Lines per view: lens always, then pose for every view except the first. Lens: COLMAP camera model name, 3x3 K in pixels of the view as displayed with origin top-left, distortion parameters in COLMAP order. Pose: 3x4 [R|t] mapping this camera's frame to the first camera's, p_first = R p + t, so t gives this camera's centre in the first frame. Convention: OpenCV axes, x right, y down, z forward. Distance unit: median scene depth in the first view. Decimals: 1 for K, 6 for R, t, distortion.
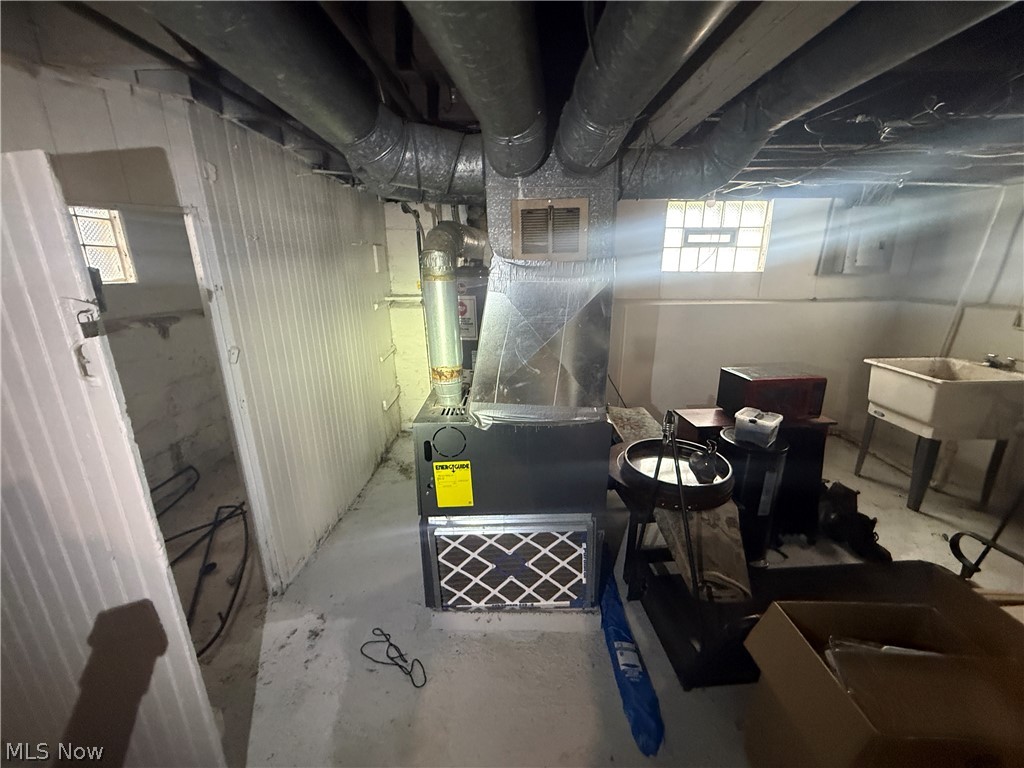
lens RADIAL K [[407.7, 0, 514.9], [0, 407.7, 381.4], [0, 0, 1]] dist [-0.002061, 0.000468]
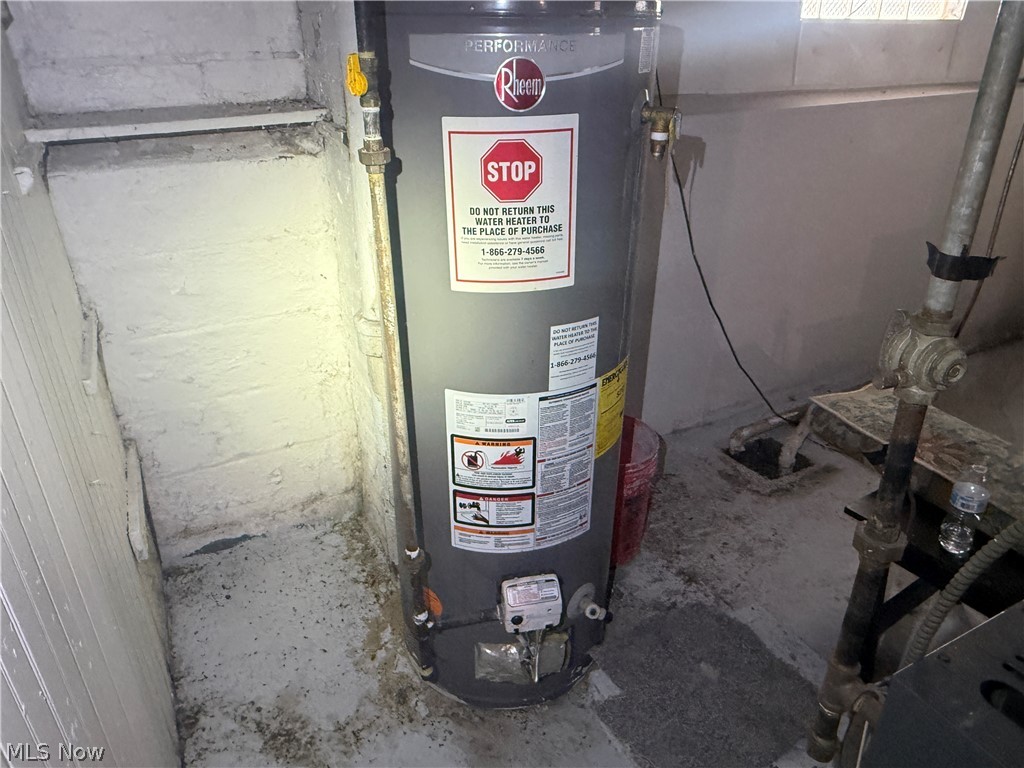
lens RADIAL K [[719.7, 0, 511.7], [0, 719.7, 387.3], [0, 0, 1]] dist [-0.005888, -0.001065]
pose [[0.892342, -0.201472, 0.403900, -0.233675], [0.116721, 0.967415, 0.224689, -0.105070], [-0.436007, -0.153356, 0.886781, 0.420184]]
